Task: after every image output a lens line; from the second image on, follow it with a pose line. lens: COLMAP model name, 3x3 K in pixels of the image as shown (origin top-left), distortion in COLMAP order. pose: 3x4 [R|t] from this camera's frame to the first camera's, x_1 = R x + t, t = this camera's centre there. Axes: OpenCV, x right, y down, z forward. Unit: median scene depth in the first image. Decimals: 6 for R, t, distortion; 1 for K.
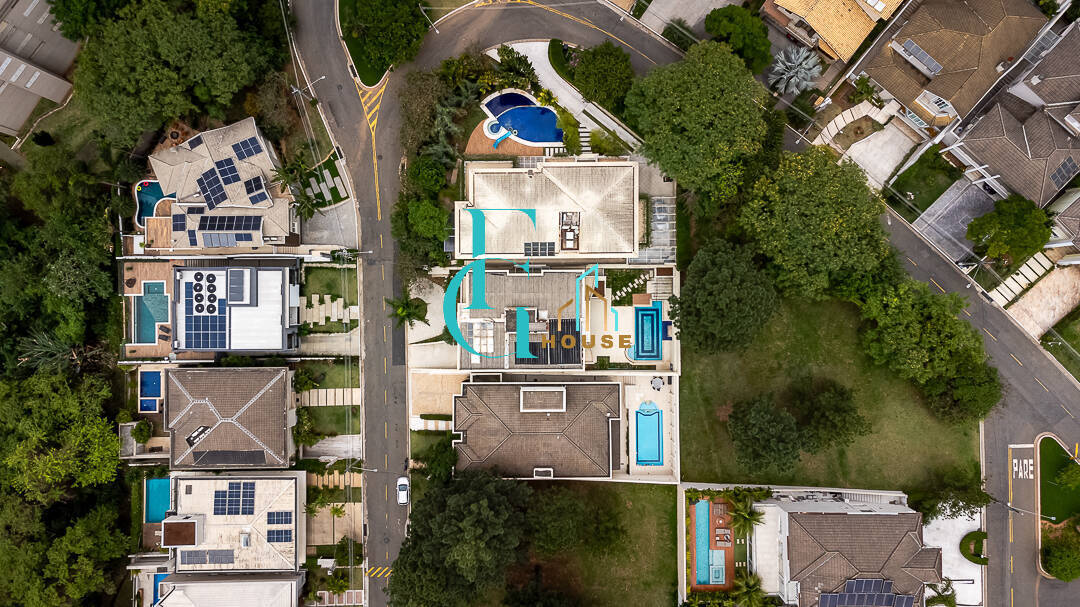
lens RADIAL K [[771.3, 0, 537.6], [0, 771.3, 299.4], [0, 0, 1]] dist [0.061657, -0.001484]
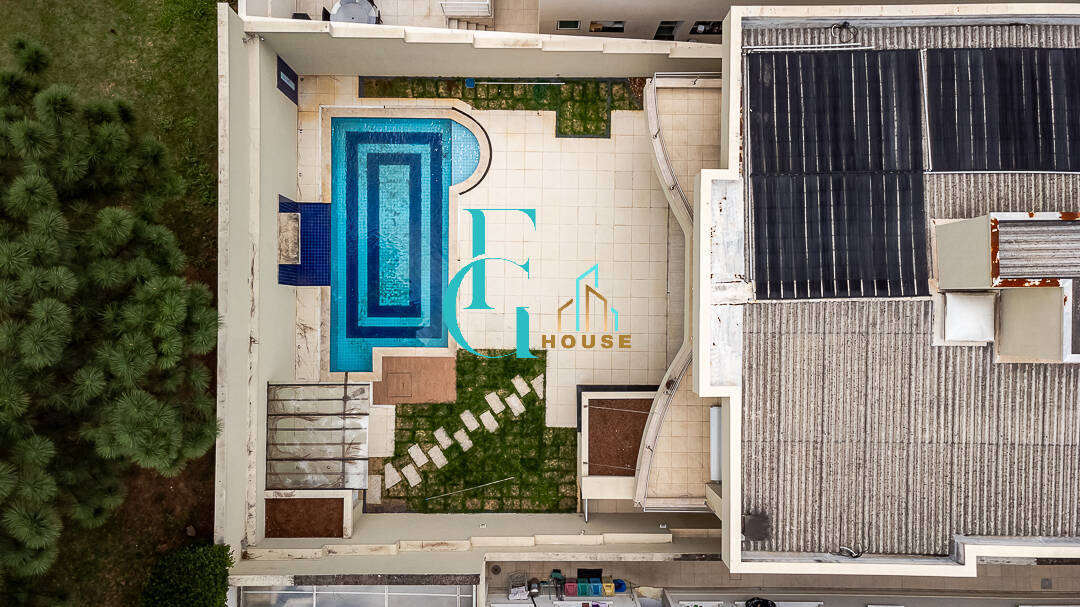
lens RADIAL K [[771.3, 0, 537.6], [0, 771.3, 299.4], [0, 0, 1]] dist [0.061657, -0.001484]
pose [[-0.999957, -0.007134, -0.005941, 0.100049], [0.006988, -0.999683, 0.024170, 0.018769], [-0.006112, 0.024128, 0.999690, 0.766894]]
